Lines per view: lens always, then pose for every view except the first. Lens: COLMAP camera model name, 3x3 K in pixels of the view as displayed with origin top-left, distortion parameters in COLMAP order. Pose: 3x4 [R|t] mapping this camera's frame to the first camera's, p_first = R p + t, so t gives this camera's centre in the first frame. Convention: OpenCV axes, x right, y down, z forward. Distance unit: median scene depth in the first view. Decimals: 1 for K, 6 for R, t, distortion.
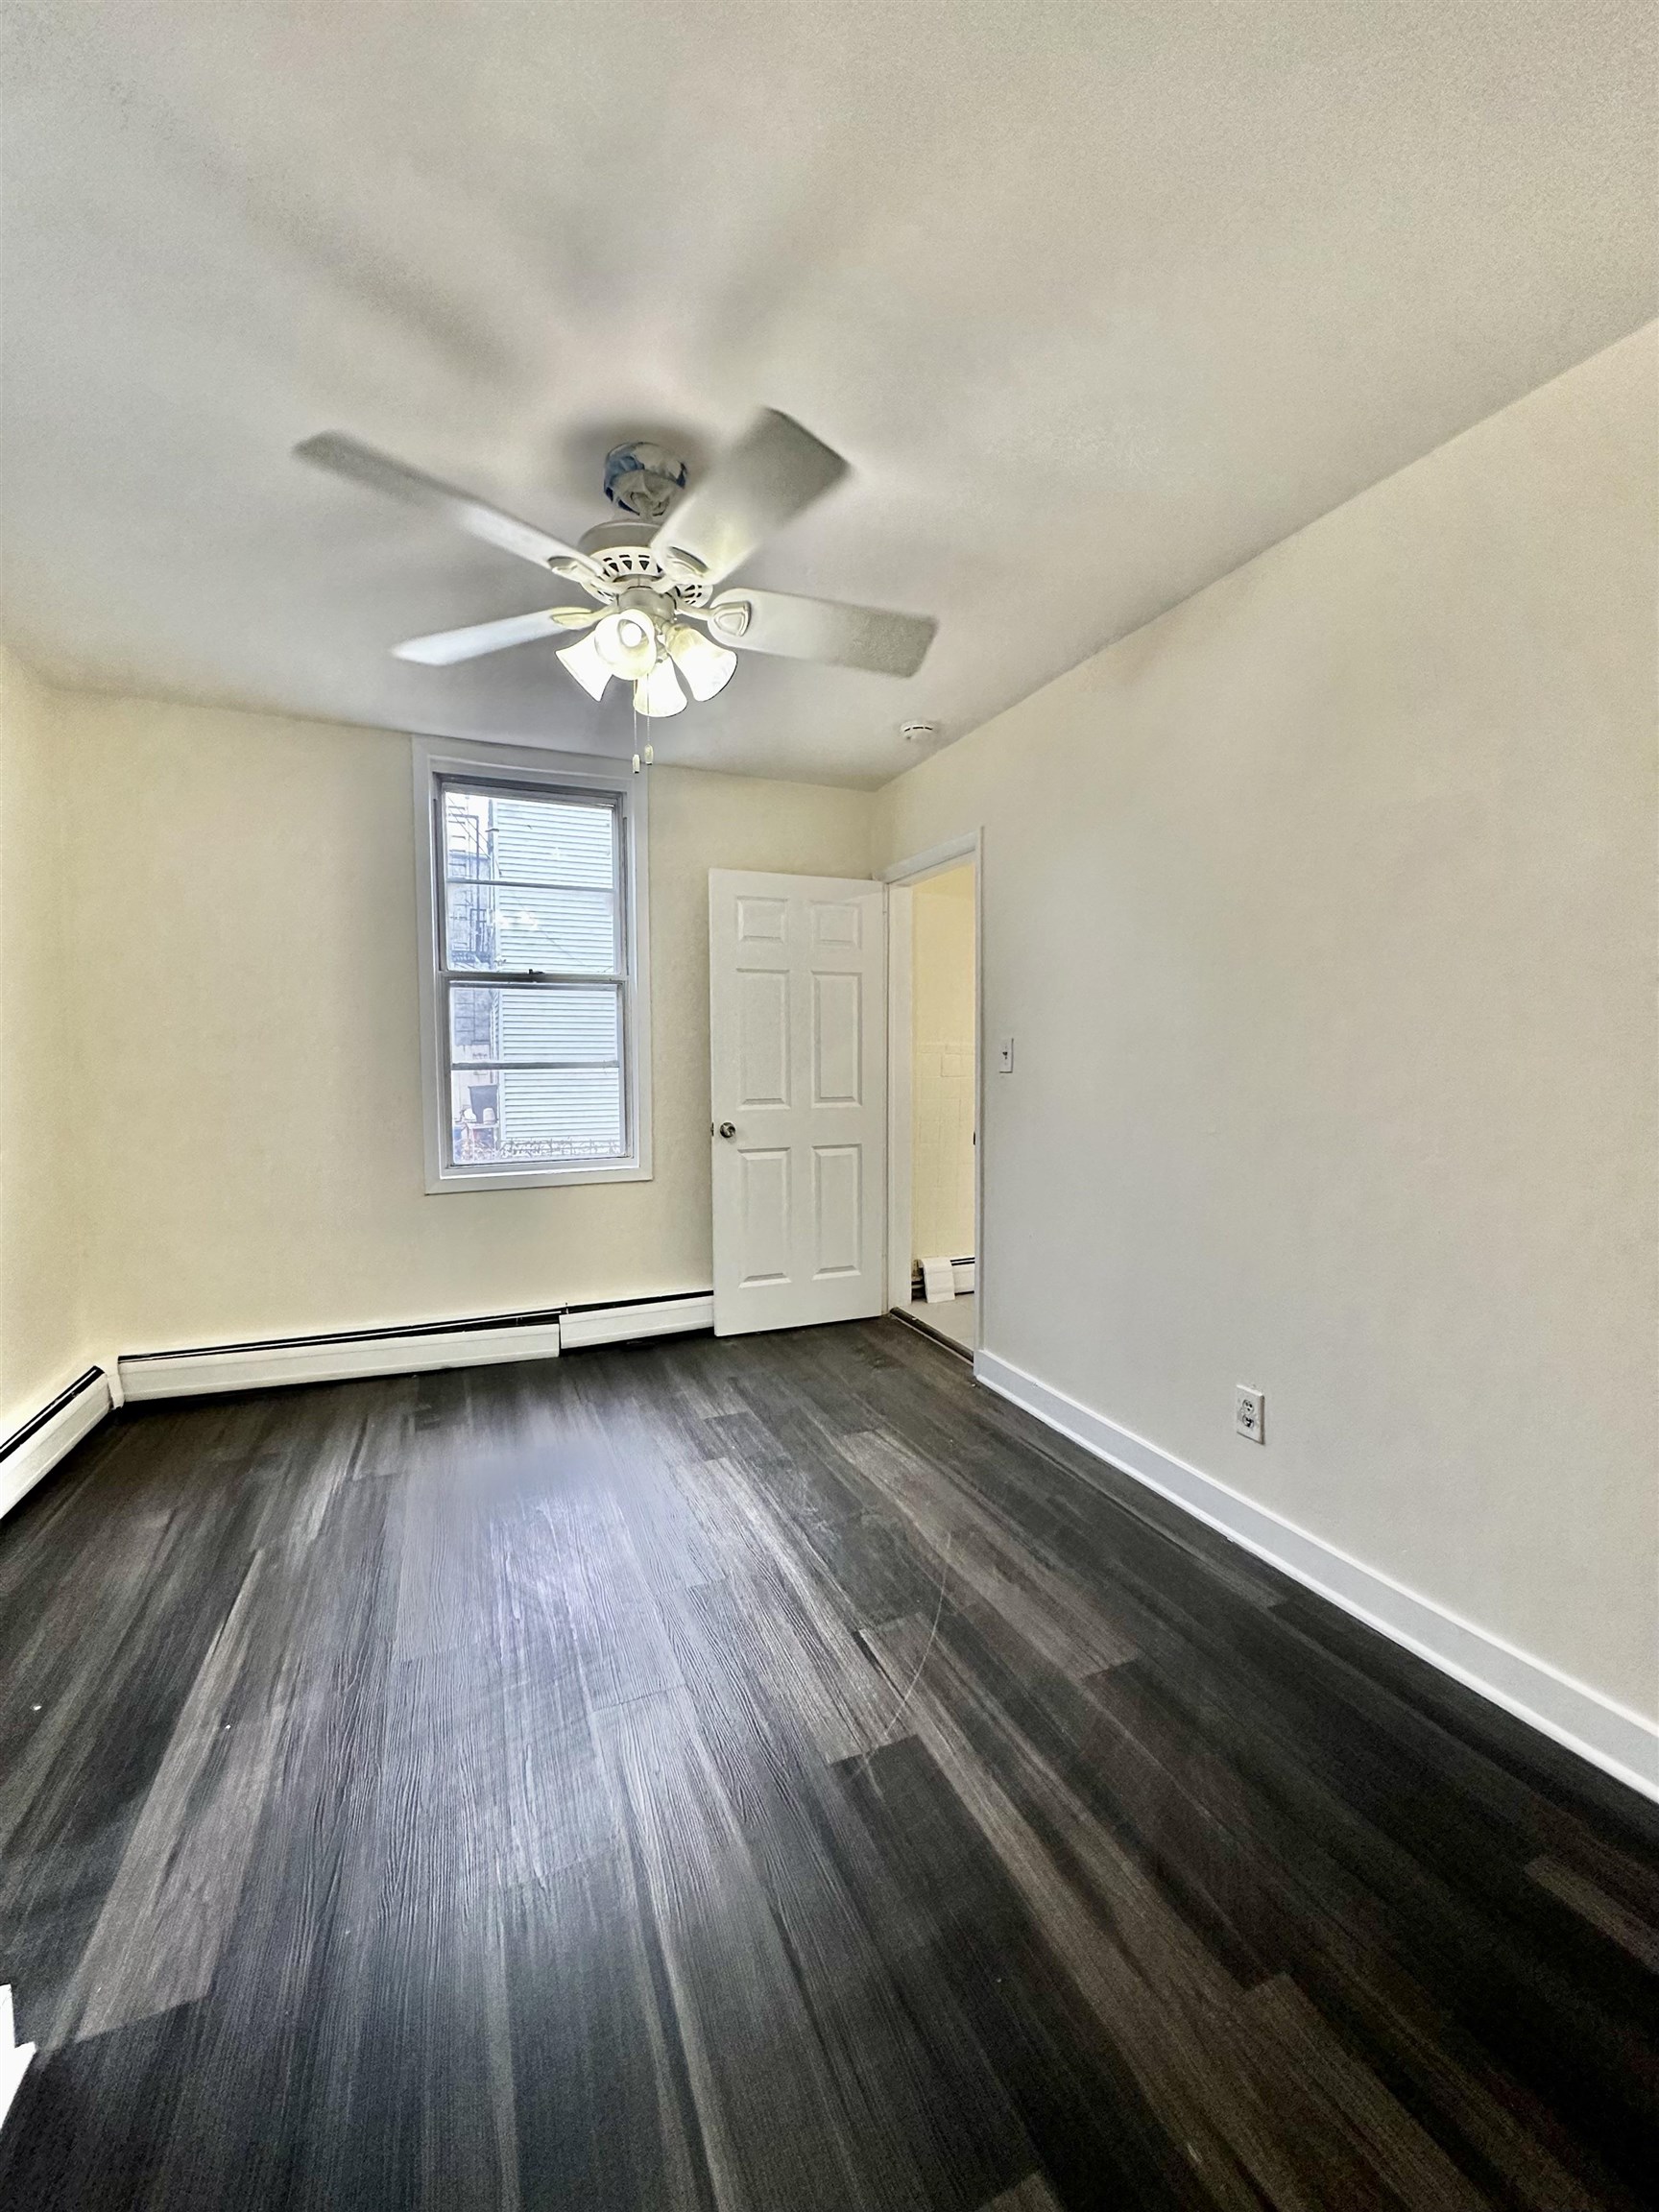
lens RADIAL K [[884.4, 0, 832.2], [0, 884.4, 1100.5], [0, 0, 1]] dist [-0.000840, 0.001171]
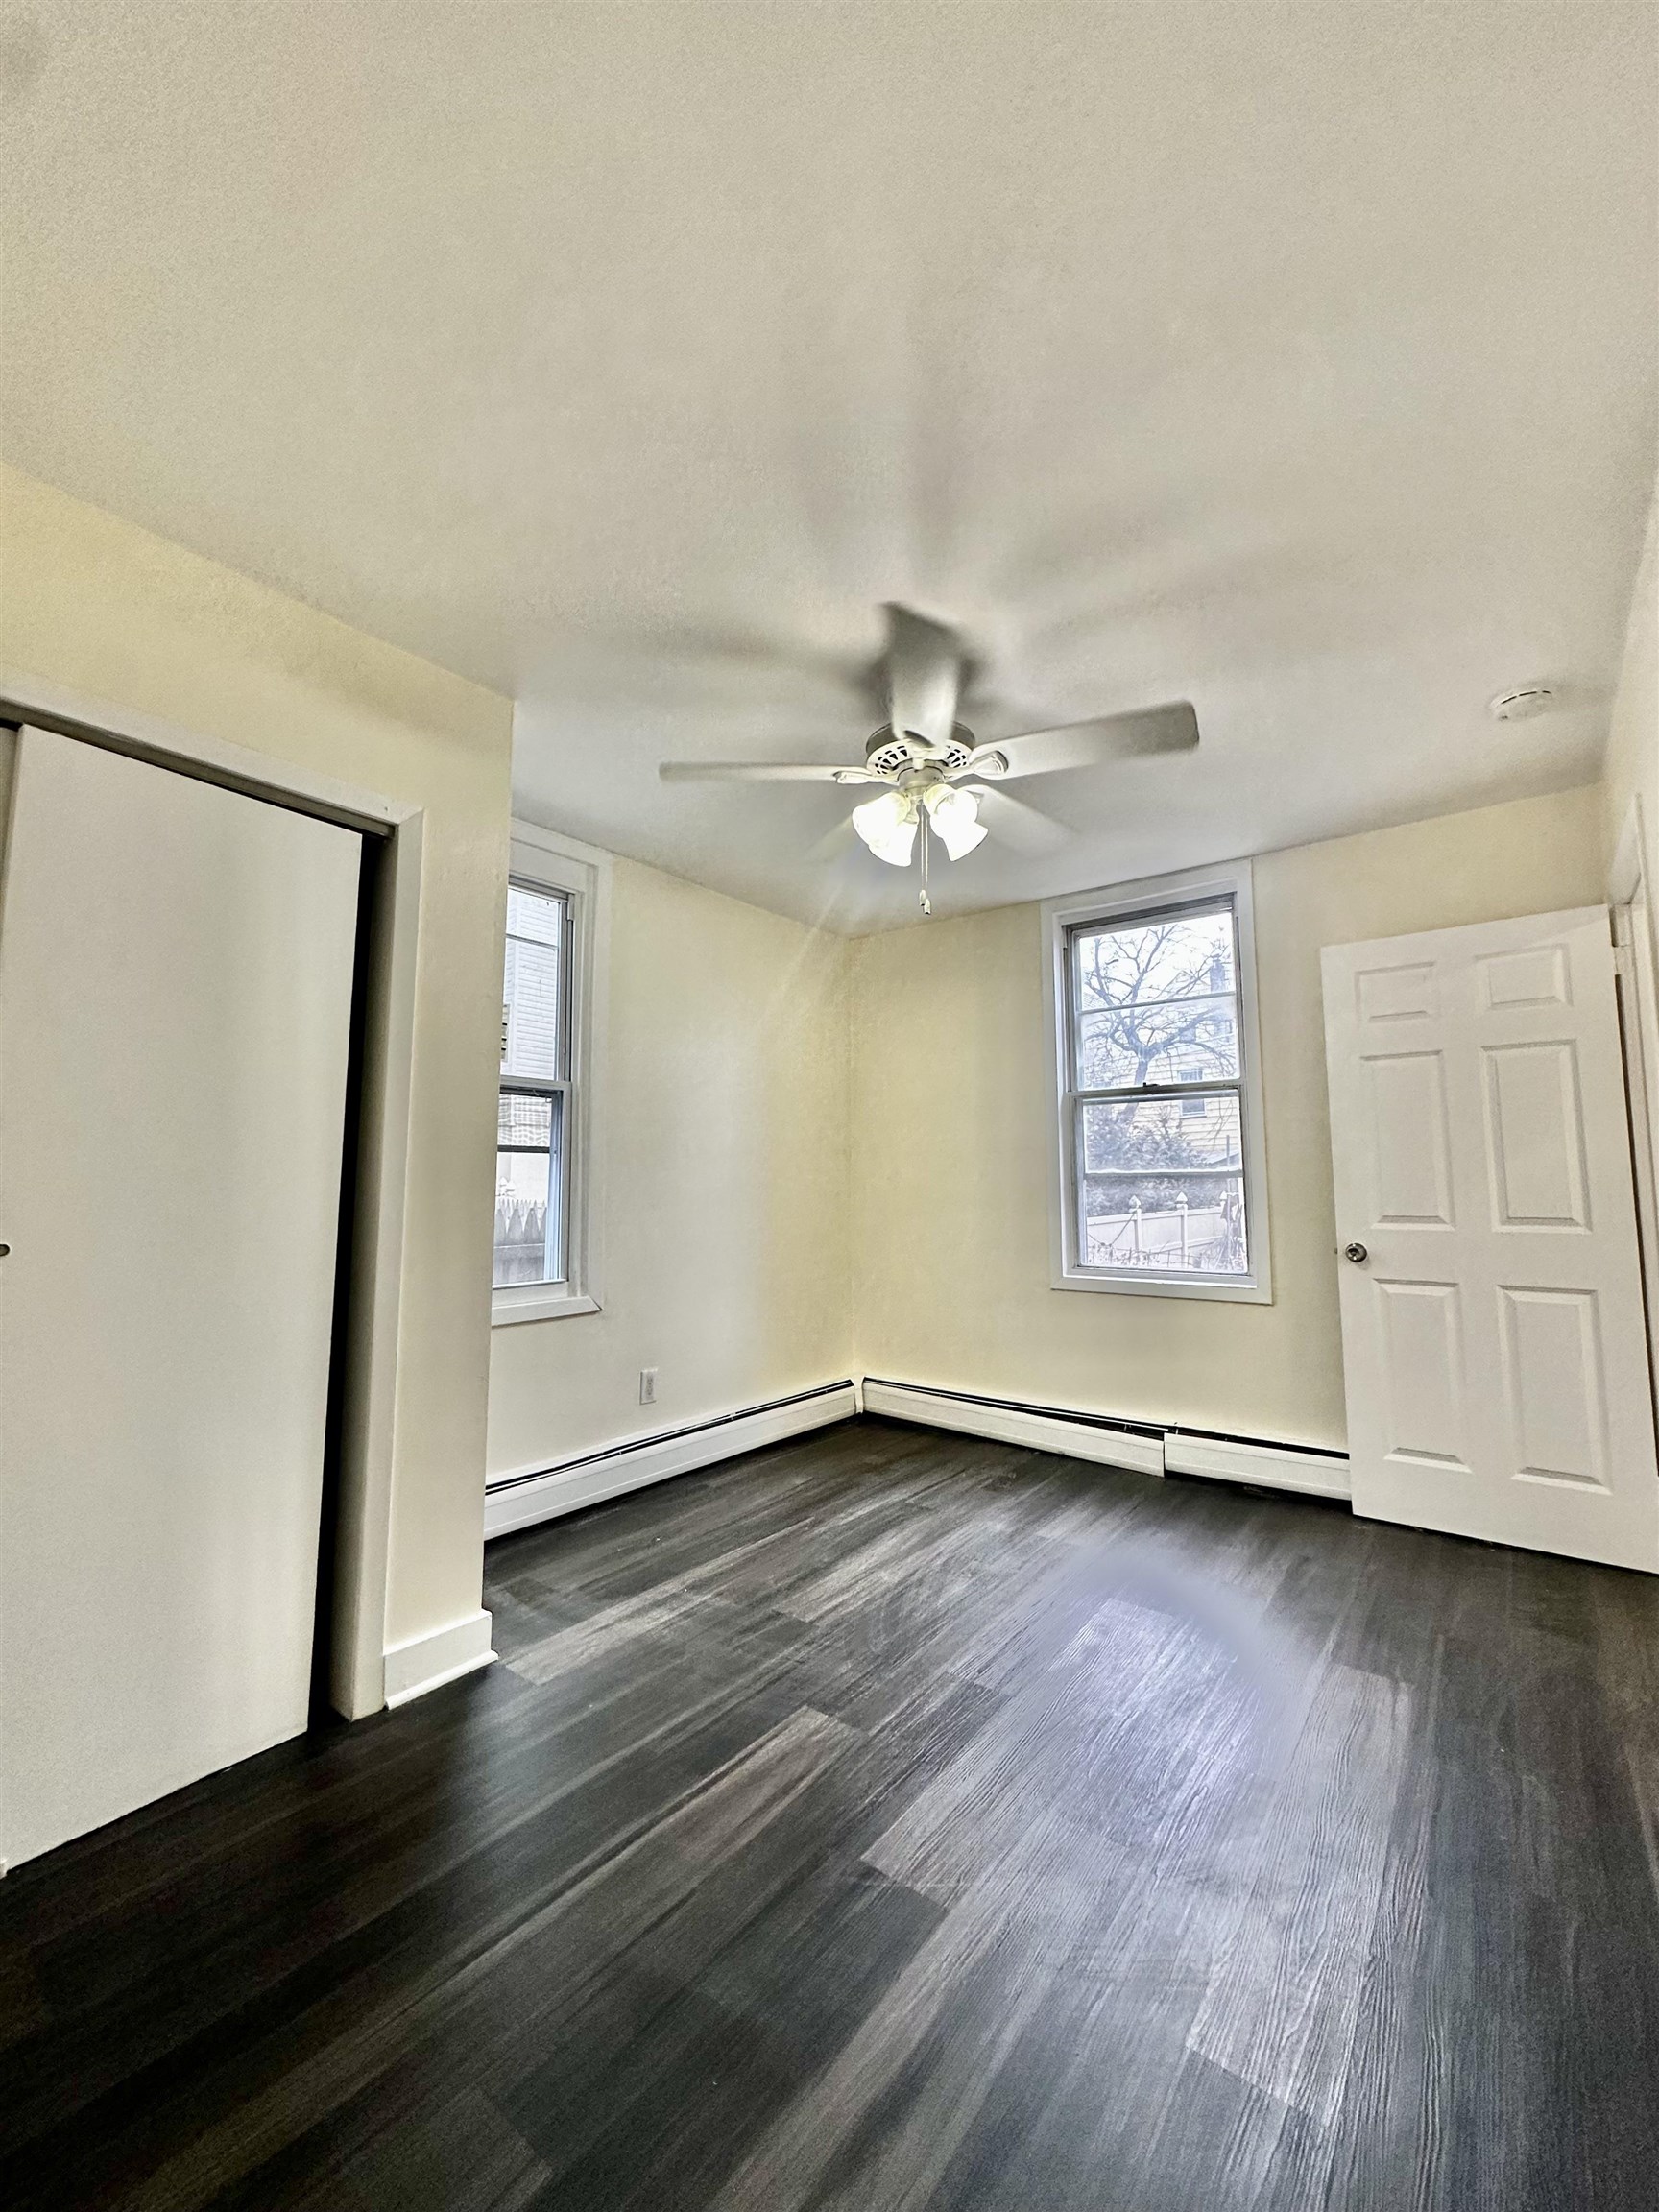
lens RADIAL K [[884.4, 0, 828.4], [0, 884.4, 1102.0], [0, 0, 1]] dist [-0.000840, 0.001171]
pose [[0.490655, -0.081591, -0.867526, 0.393806], [-0.047652, 0.991604, -0.120212, 0.018447], [0.870050, 0.100322, 0.482647, 0.182740]]
